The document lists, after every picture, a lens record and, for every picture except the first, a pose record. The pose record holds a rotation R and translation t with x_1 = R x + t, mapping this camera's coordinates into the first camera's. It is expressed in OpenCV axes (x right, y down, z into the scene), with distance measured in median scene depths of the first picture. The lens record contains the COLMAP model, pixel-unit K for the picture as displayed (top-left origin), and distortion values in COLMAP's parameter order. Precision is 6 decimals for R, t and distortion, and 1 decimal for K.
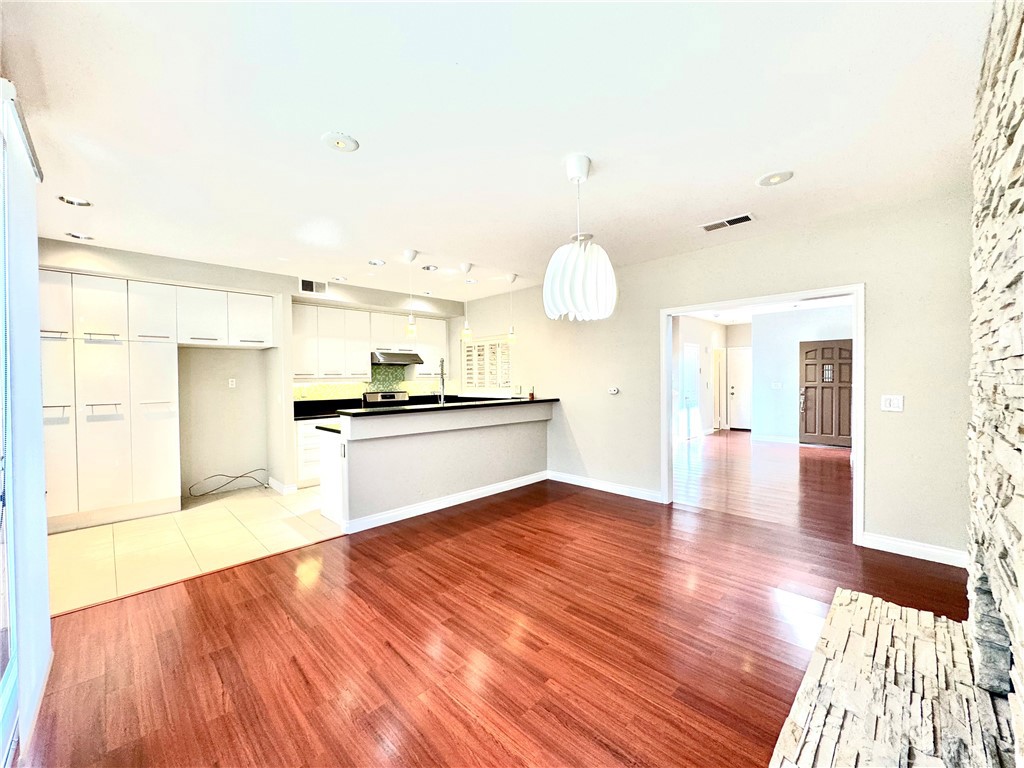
lens RADIAL K [[410.8, 0, 505.8], [0, 410.8, 383.4], [0, 0, 1]] dist [-0.008214, 0.000087]
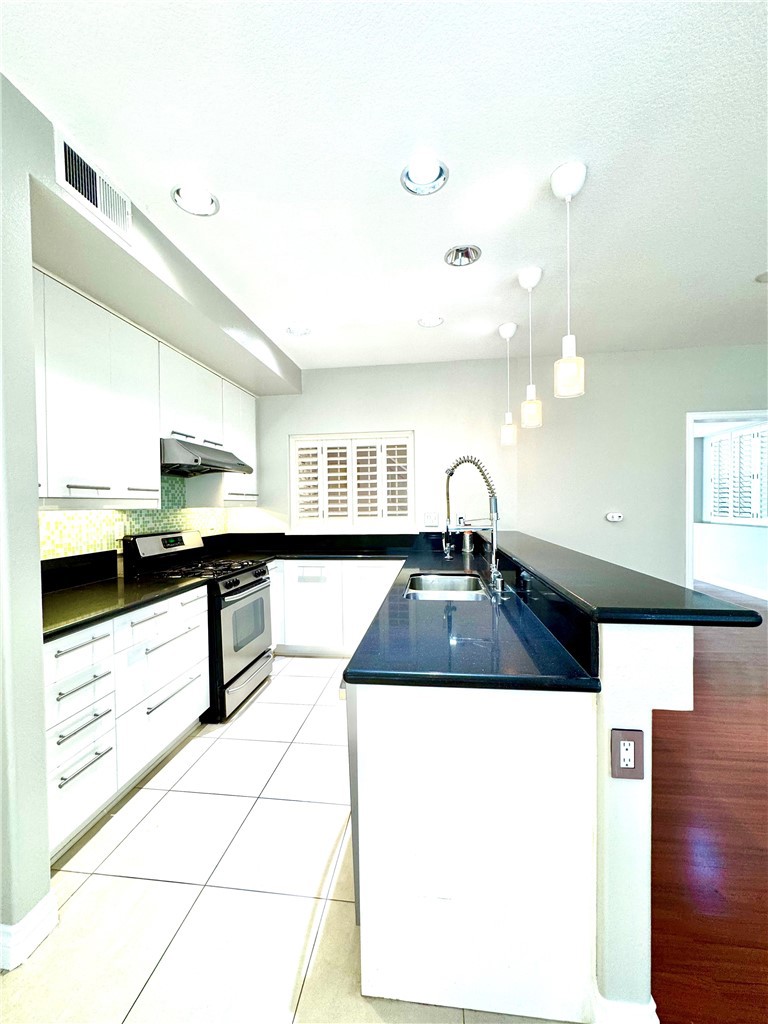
lens RADIAL K [[410.8, 0, 385.7], [0, 410.8, 513.8], [0, 0, 1]] dist [-0.008214, 0.000087]
pose [[0.784881, -0.016410, 0.619429, -0.383157], [0.011288, 0.999862, 0.012186, -0.001781], [-0.619544, -0.002572, 0.784958, 0.496370]]
